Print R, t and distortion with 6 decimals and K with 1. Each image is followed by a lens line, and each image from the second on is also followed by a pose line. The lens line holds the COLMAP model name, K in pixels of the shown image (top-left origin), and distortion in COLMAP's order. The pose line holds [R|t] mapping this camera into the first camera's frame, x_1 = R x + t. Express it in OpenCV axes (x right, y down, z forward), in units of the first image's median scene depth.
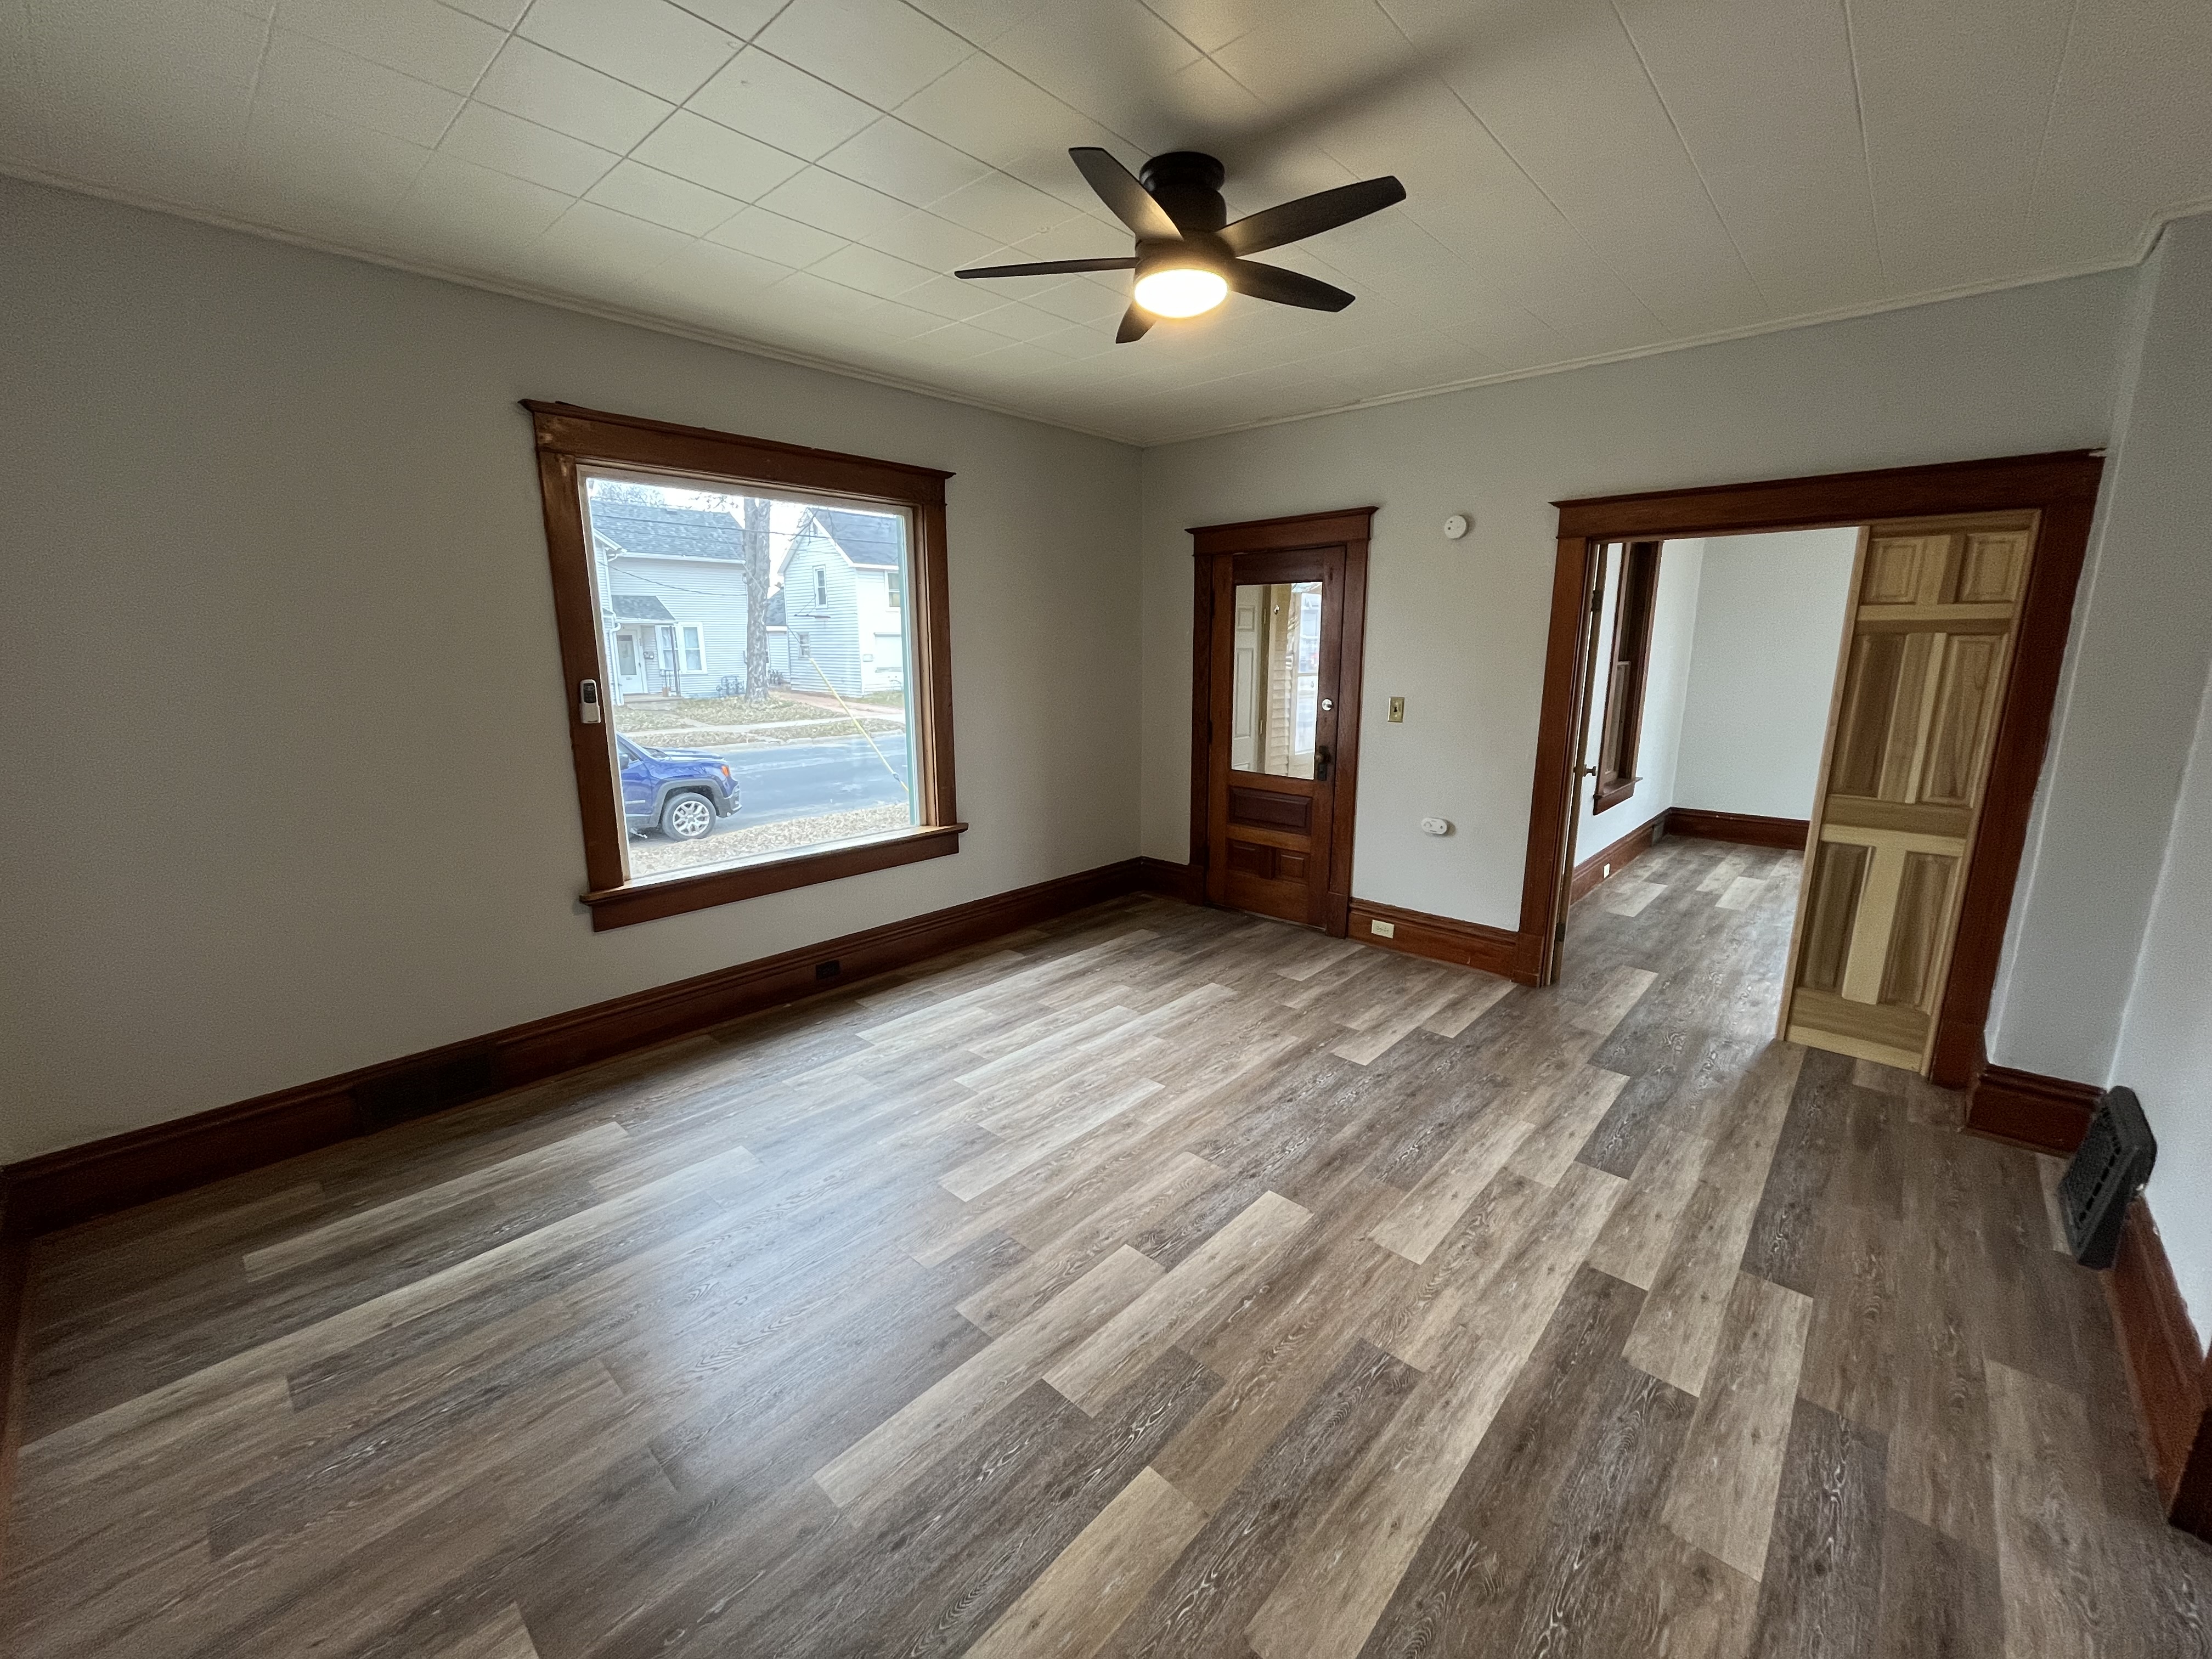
lens RADIAL K [[891.1, 0, 1109.2], [0, 891.1, 827.3], [0, 0, 1]] dist [0.000028, -0.000808]
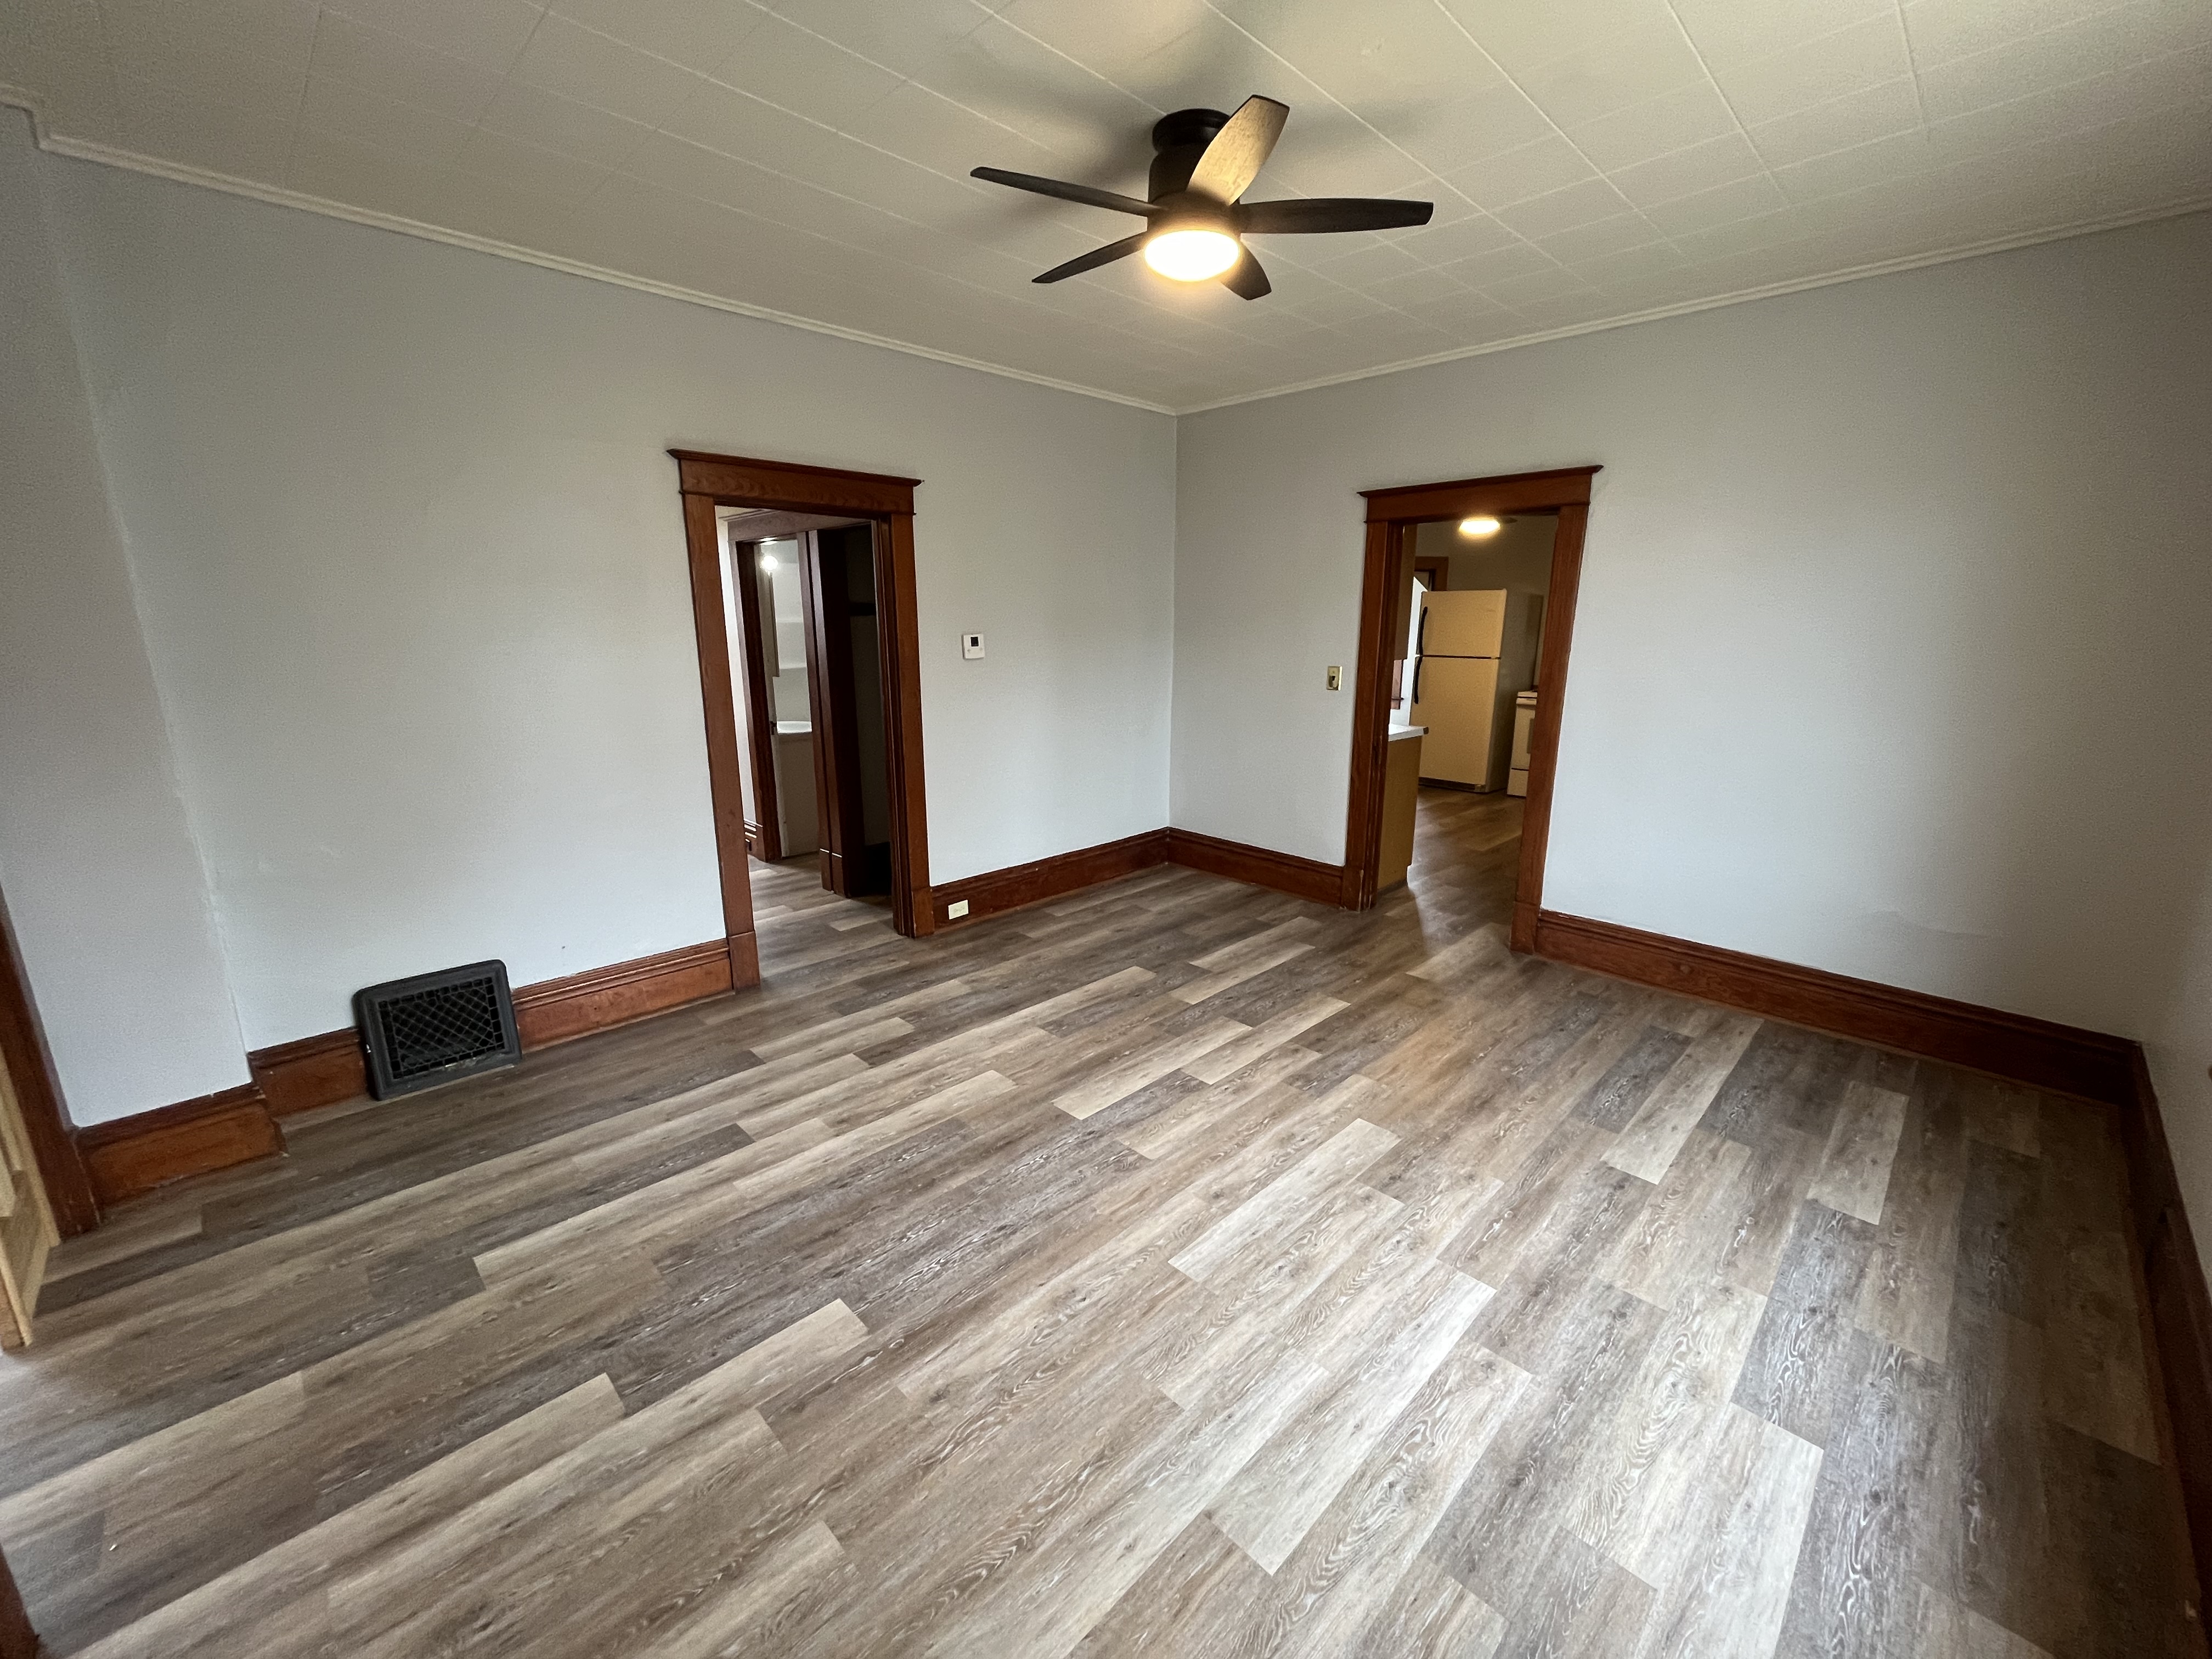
lens RADIAL K [[891.1, 0, 1099.6], [0, 891.1, 828.8], [0, 0, 1]] dist [0.000028, -0.000808]
pose [[-0.998311, -0.013292, 0.056553, 0.092507], [0.012049, 0.904929, 0.425392, -0.342538], [-0.056831, 0.425355, -0.903241, 1.683669]]
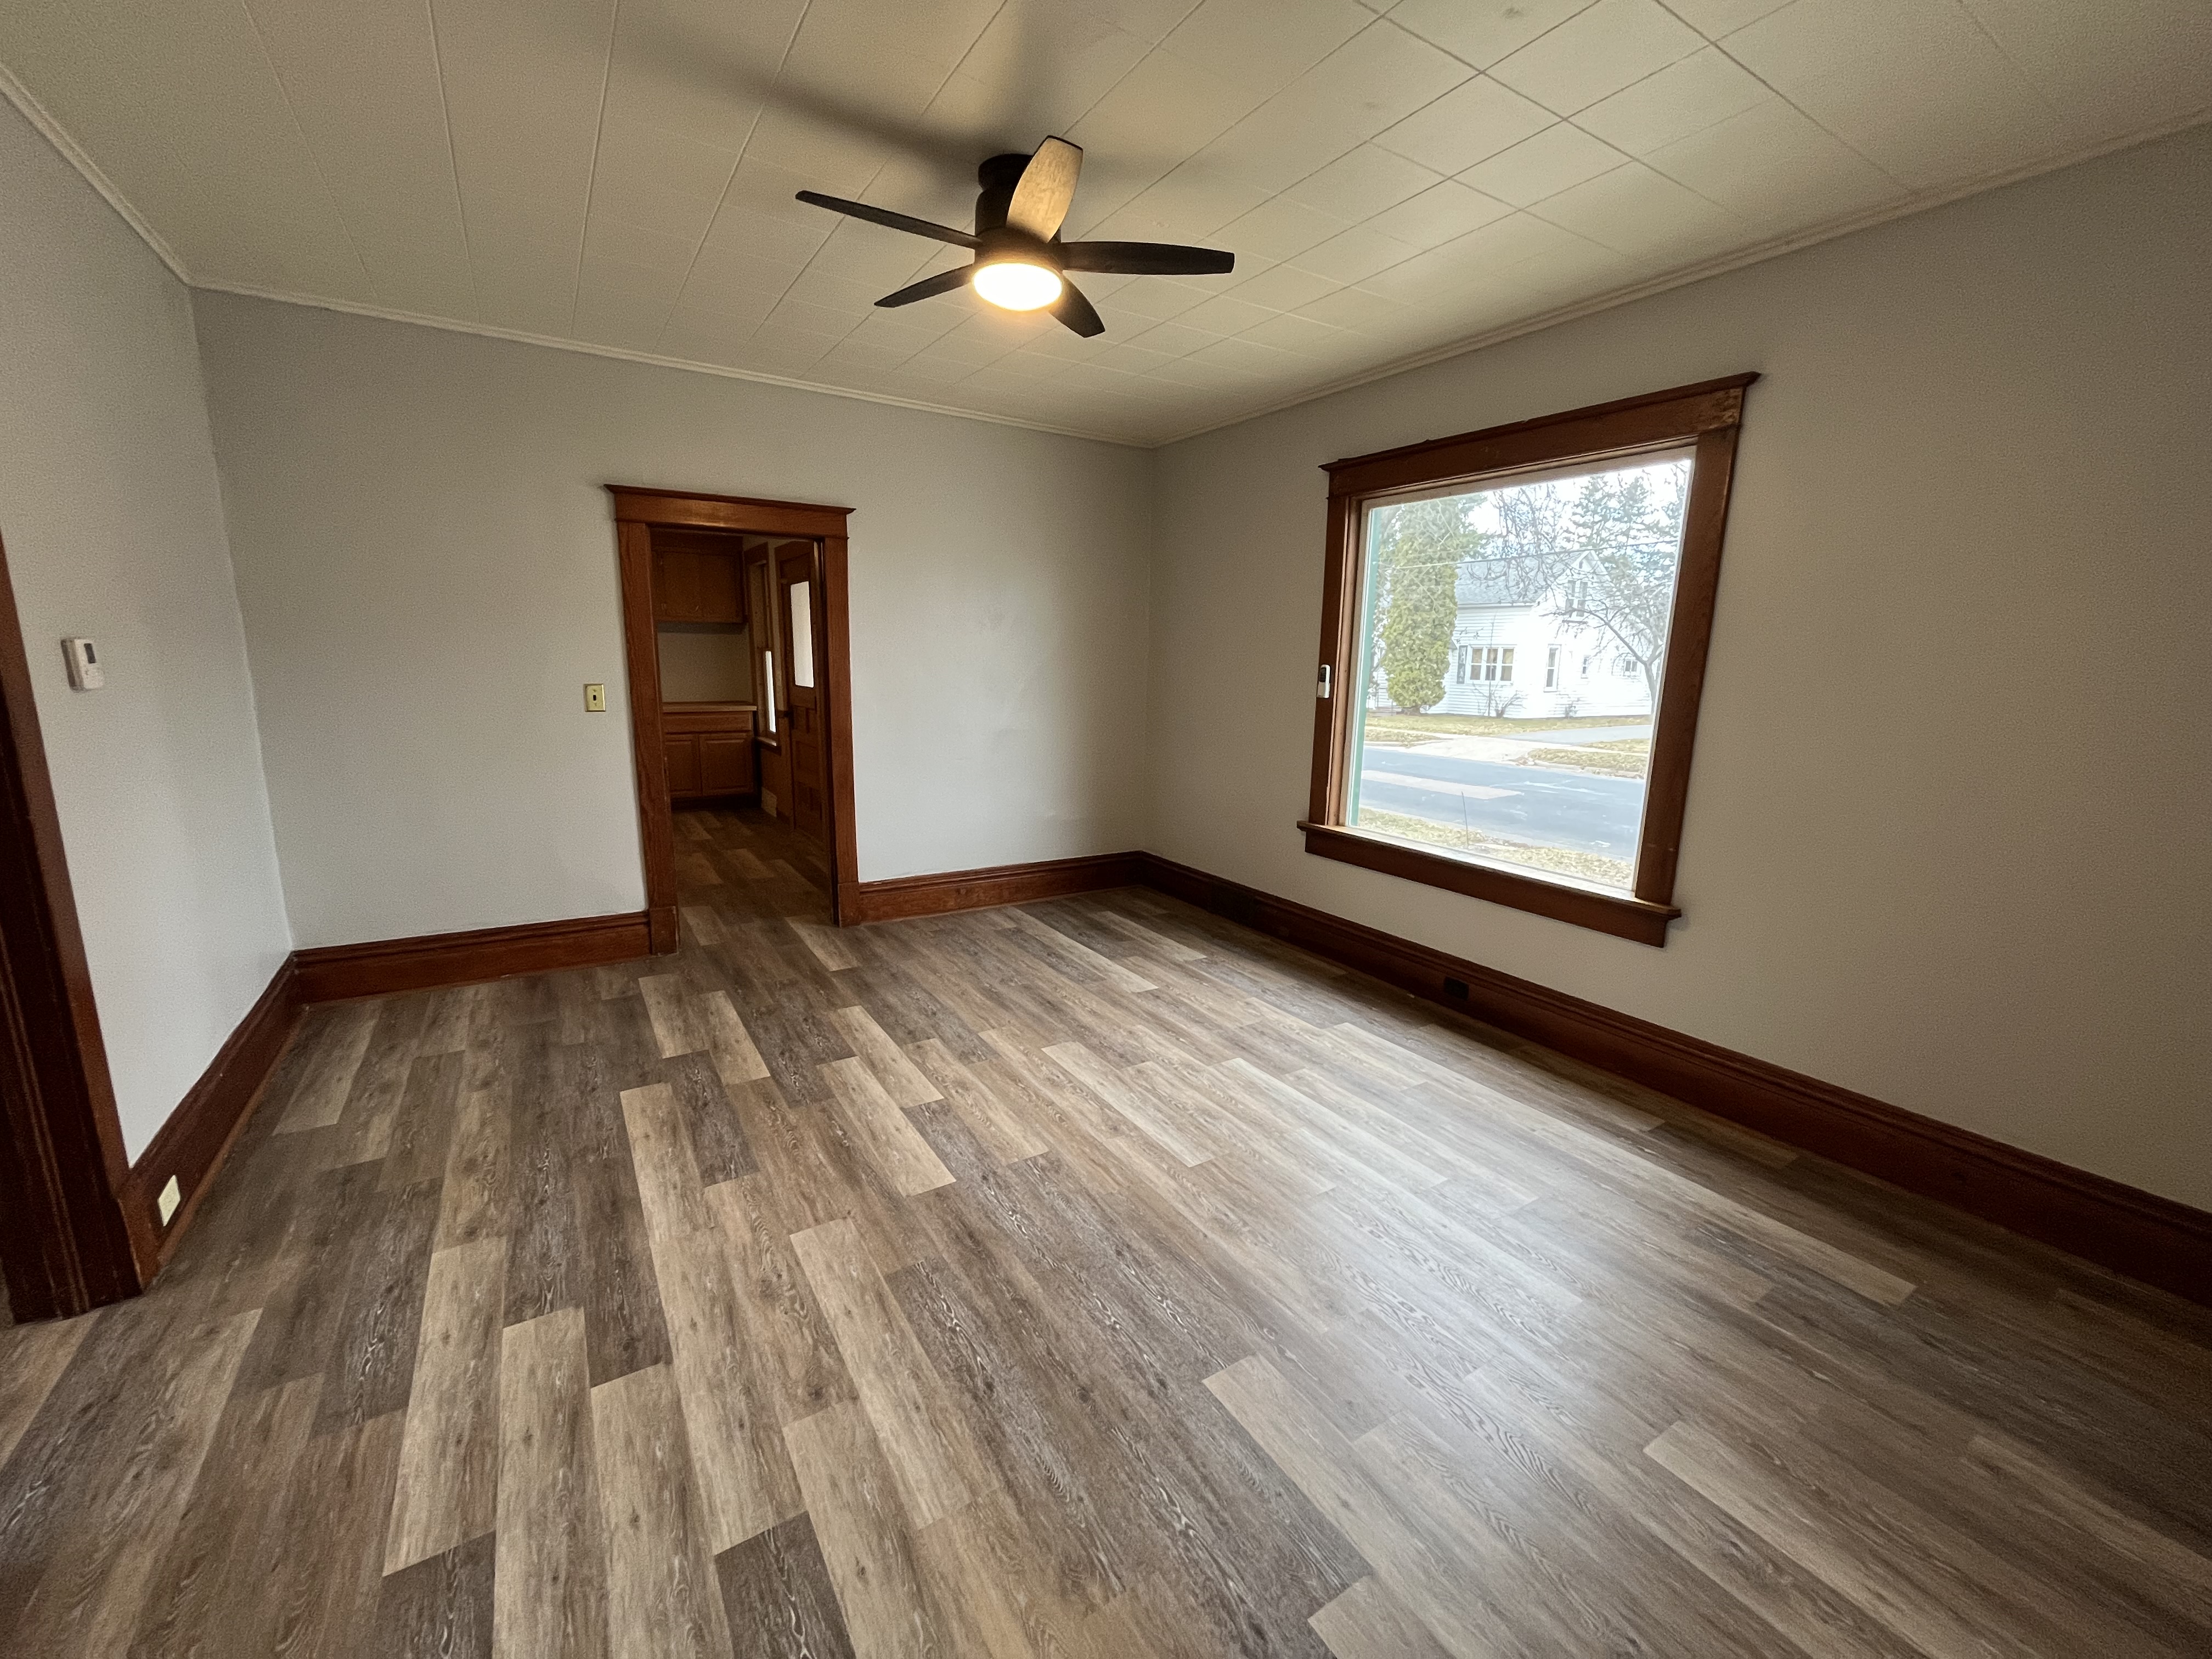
lens RADIAL K [[891.1, 0, 1107.0], [0, 891.1, 831.9], [0, 0, 1]] dist [0.000028, -0.000808]
pose [[-0.265188, 0.185672, -0.946151, 0.907714], [-0.216092, 0.944878, 0.245988, -0.208516], [0.939670, 0.269689, -0.210448, 1.159297]]
